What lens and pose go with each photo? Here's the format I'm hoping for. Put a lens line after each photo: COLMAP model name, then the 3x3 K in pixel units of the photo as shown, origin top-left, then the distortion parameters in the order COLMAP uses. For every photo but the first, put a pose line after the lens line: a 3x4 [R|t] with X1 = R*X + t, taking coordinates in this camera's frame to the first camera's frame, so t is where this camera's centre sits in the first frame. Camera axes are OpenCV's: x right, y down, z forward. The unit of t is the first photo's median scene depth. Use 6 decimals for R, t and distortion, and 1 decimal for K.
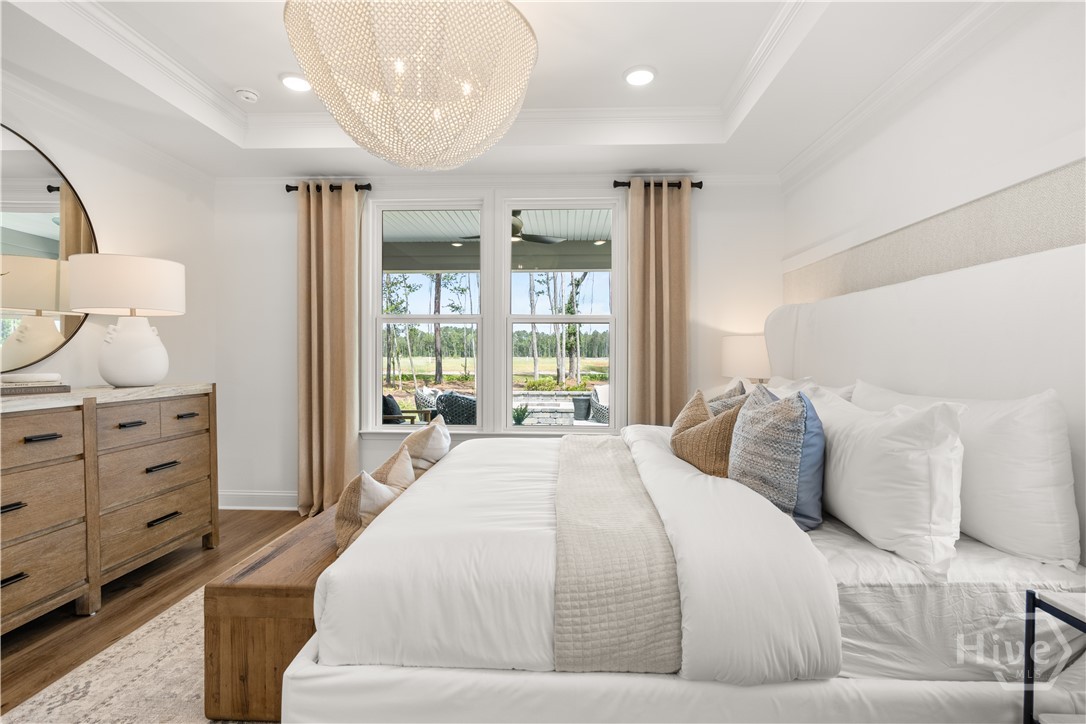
lens RADIAL K [[515.4, 0, 540.3], [0, 515.4, 359.3], [0, 0, 1]] dist [0.019942, 0.000354]
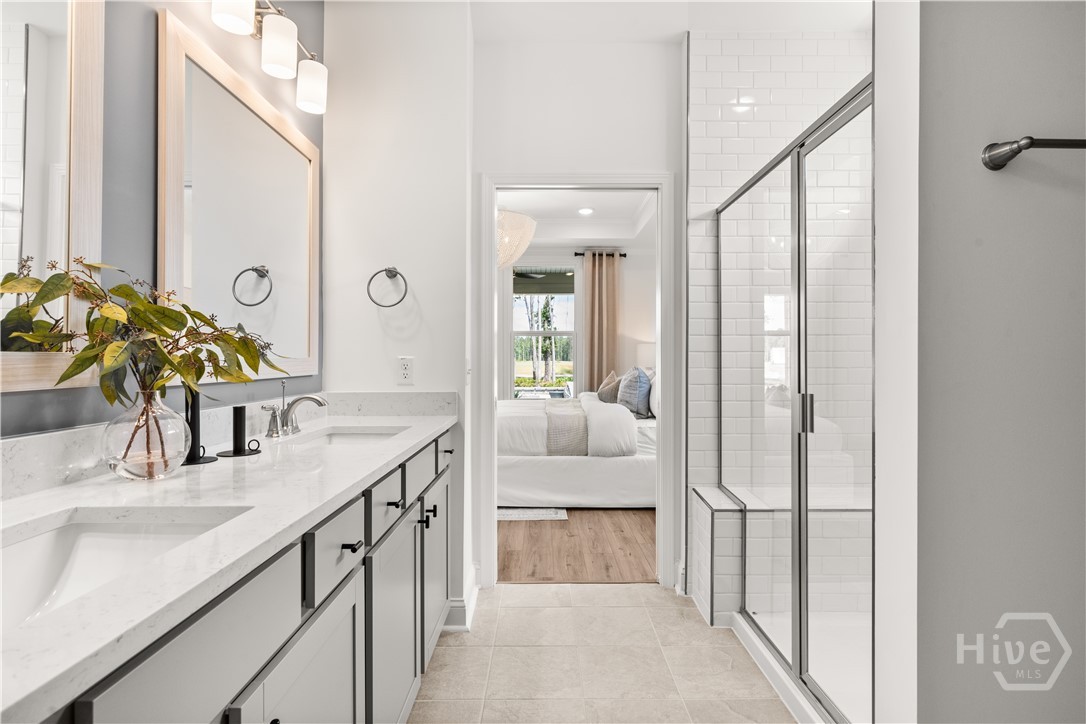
lens RADIAL K [[515.4, 0, 544.4], [0, 515.4, 359.3], [0, 0, 1]] dist [0.019942, 0.000354]
pose [[0.998420, -0.004725, 0.055984, -0.053473], [0.005108, 0.999965, -0.006691, 0.017195], [-0.055950, 0.006966, 0.998409, -0.683338]]
